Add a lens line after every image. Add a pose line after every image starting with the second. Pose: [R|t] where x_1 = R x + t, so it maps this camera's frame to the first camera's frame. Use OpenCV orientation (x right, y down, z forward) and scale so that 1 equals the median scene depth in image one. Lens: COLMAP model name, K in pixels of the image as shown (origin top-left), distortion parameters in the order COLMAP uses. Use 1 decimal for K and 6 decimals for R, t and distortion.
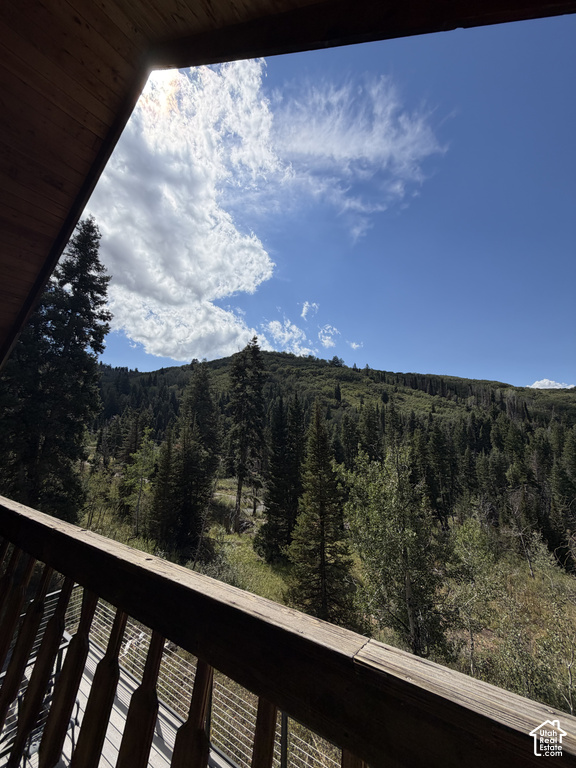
lens RADIAL K [[303.4, 0, 288.6], [0, 303.4, 383.5], [0, 0, 1]] dist [-0.000431, -0.000564]
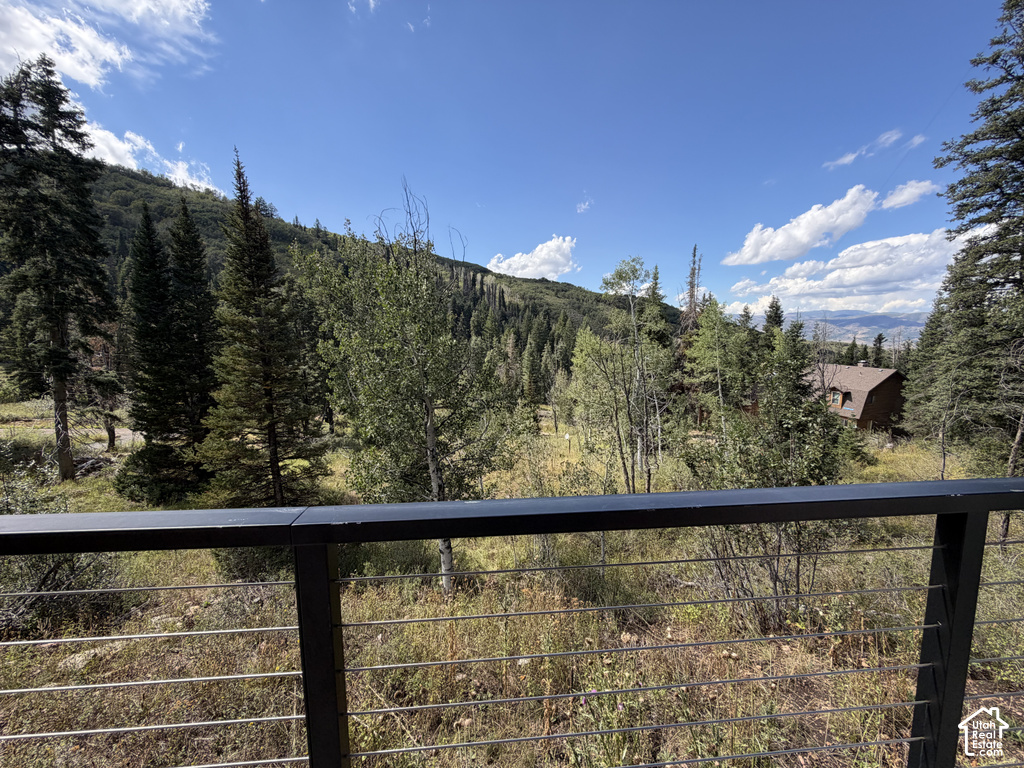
lens RADIAL K [[404.5, 0, 508.9], [0, 404.5, 384.5], [0, 0, 1]] dist [-0.000431, -0.000564]
pose [[0.774647, -0.096595, 0.624973, -0.004819], [-0.093399, 0.959953, 0.264136, 0.078112], [-0.625458, -0.262984, 0.734603, 0.066020]]
